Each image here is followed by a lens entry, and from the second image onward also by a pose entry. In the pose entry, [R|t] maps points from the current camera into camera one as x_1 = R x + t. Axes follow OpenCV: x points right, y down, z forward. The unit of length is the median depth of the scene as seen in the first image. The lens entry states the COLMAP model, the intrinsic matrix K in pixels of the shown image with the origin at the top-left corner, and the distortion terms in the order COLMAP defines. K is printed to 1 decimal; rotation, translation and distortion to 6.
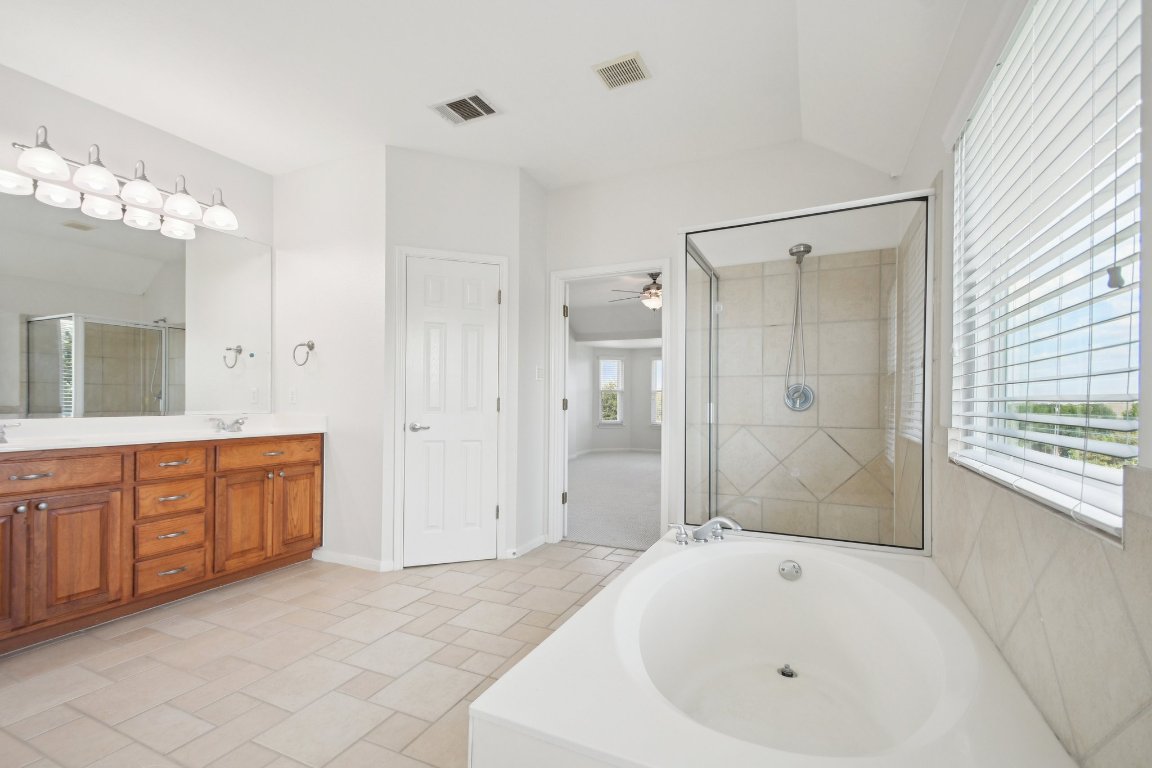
lens RADIAL K [[512.8, 0, 571.9], [0, 512.8, 395.8], [0, 0, 1]] dist [0.014955, -0.002517]
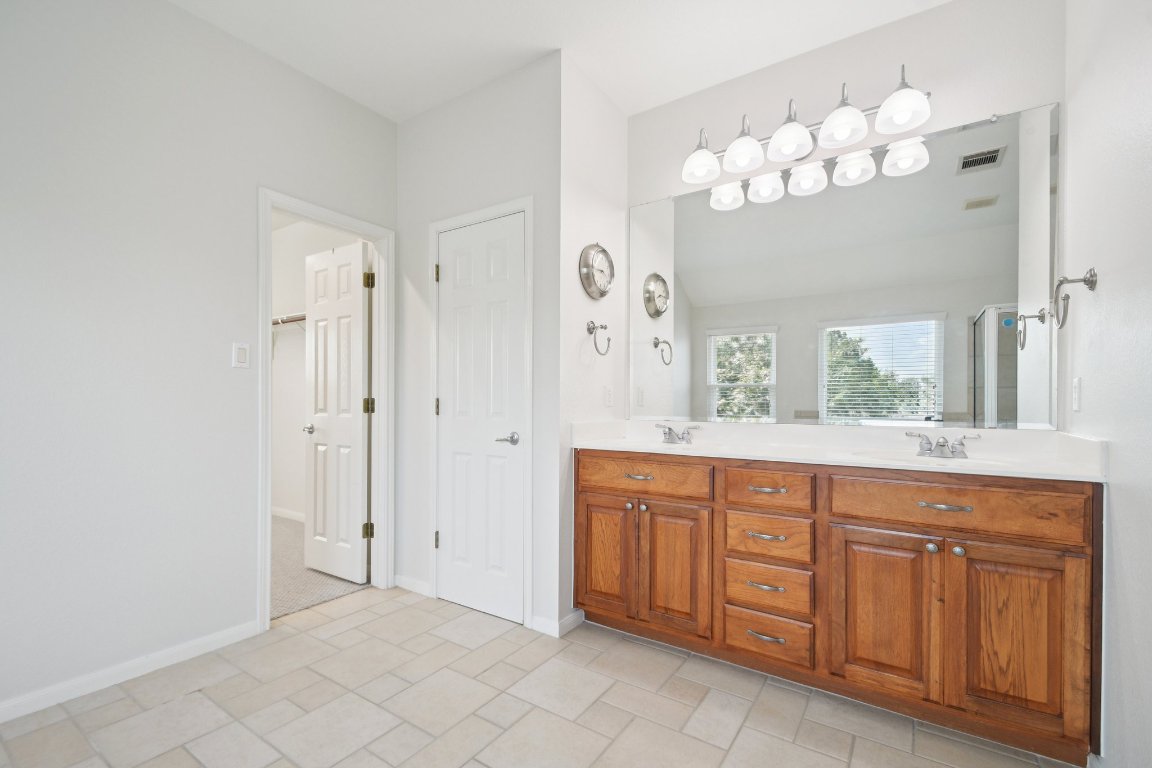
lens RADIAL K [[512.8, 0, 557.3], [0, 512.8, 409.3], [0, 0, 1]] dist [0.014955, -0.002517]
pose [[-0.163422, 0.003987, -0.986548, -0.003687], [0.003417, 0.999988, 0.003476, 0.013149], [0.986550, -0.002803, -0.163434, 0.783709]]
